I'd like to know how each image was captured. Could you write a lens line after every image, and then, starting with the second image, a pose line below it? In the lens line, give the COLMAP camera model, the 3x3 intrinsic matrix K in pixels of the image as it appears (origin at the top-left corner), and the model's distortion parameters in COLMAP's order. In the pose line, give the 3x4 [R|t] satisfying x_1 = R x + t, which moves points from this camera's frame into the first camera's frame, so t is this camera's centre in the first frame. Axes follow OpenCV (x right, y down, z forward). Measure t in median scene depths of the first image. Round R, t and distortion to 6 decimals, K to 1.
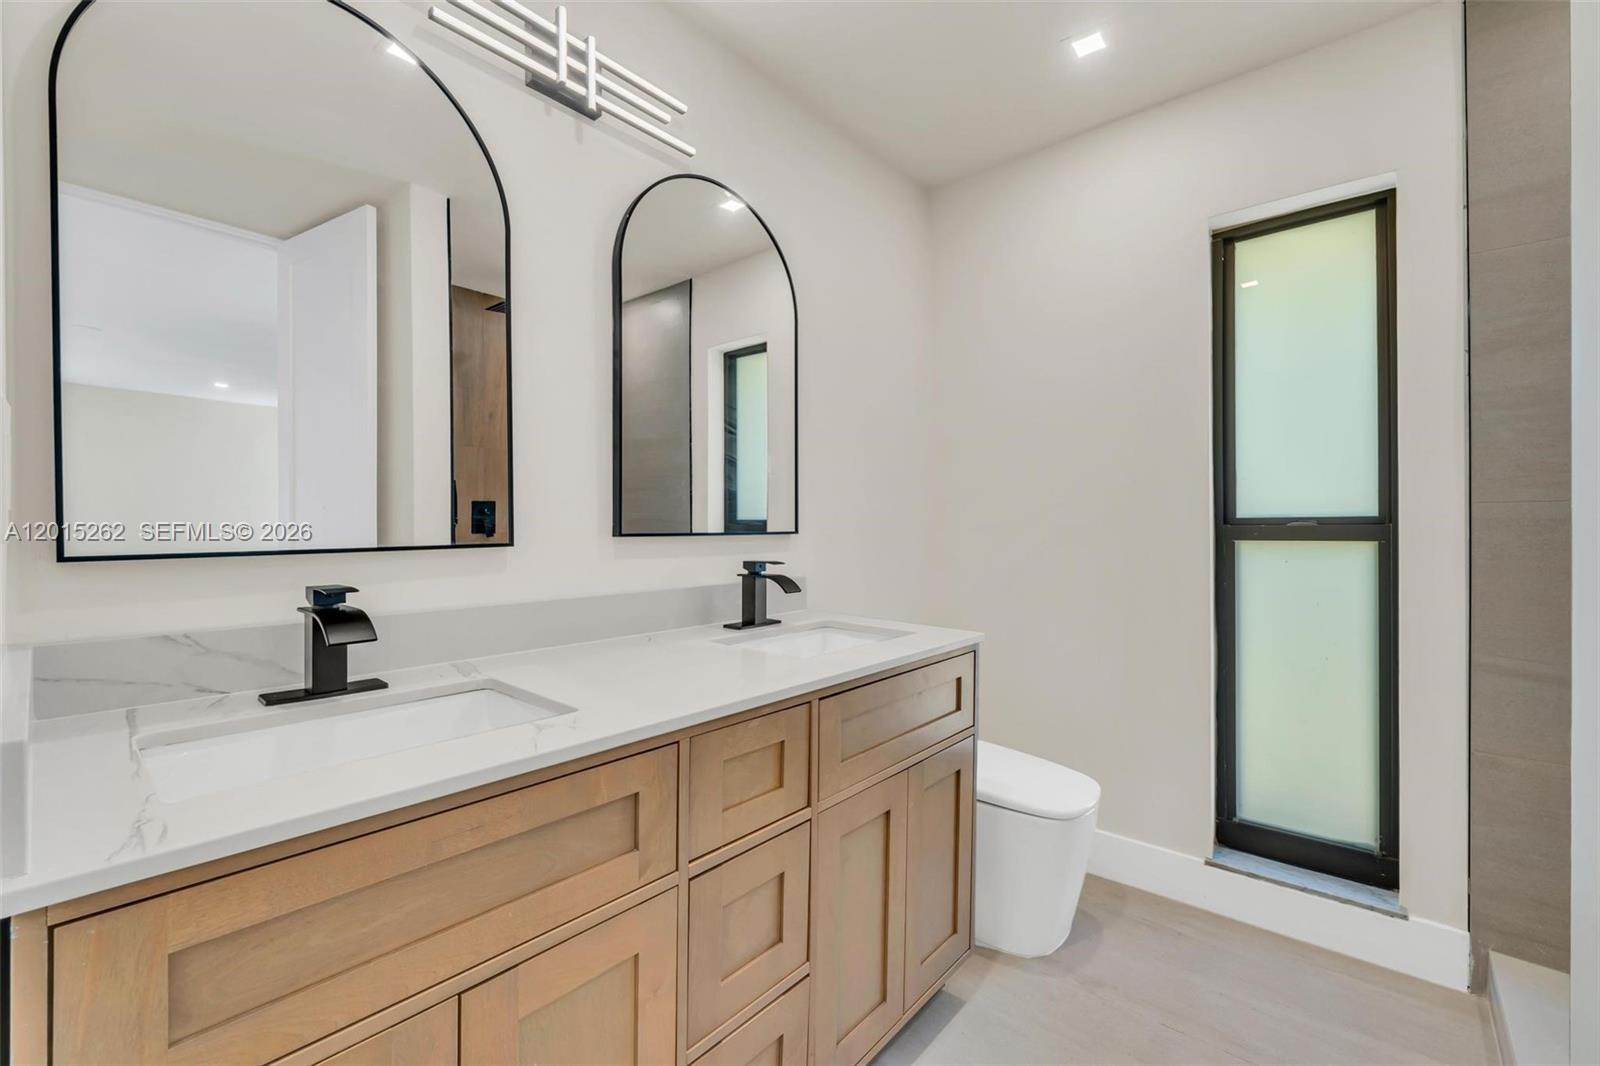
lens RADIAL K [[675.6, 0, 817.1], [0, 675.6, 521.7], [0, 0, 1]] dist [-0.006912, 0.000259]
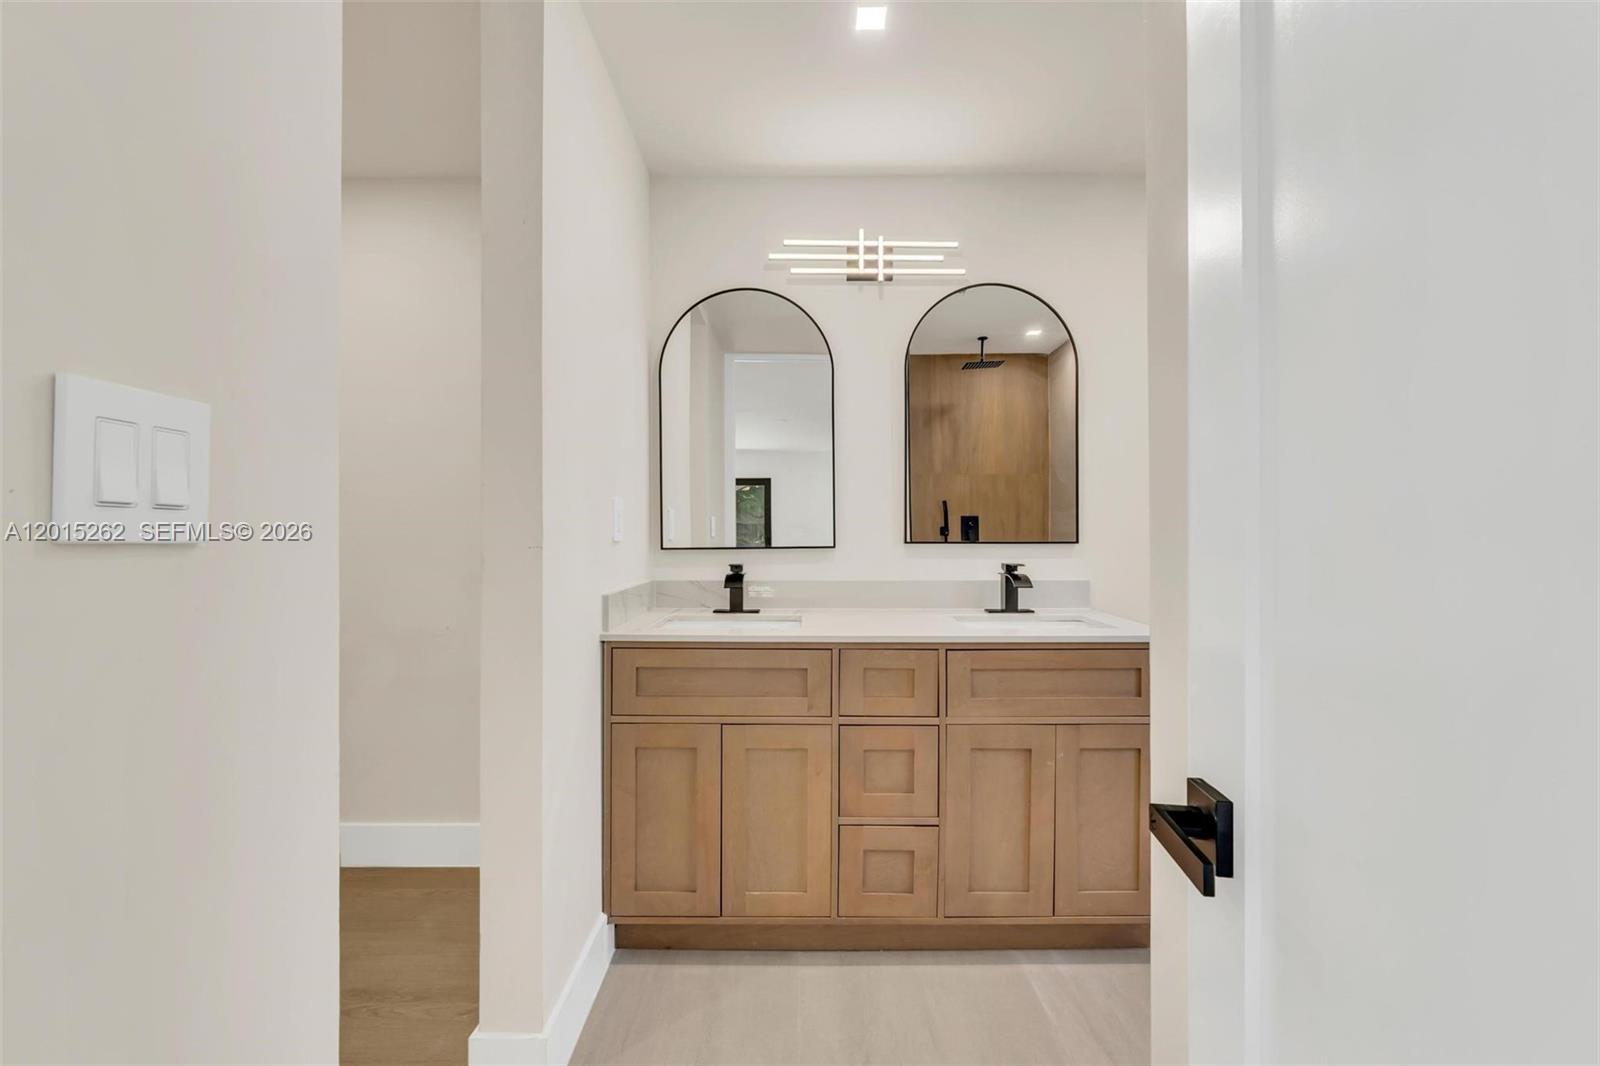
lens RADIAL K [[692.3, 0, 802.8], [0, 692.3, 524.0], [0, 0, 1]] dist [-0.001869, -0.000022]
pose [[0.658961, -0.009270, -0.752120, 0.992522], [0.001649, 0.999939, -0.010880, -0.007647], [0.752175, 0.005929, 0.658937, -0.295623]]
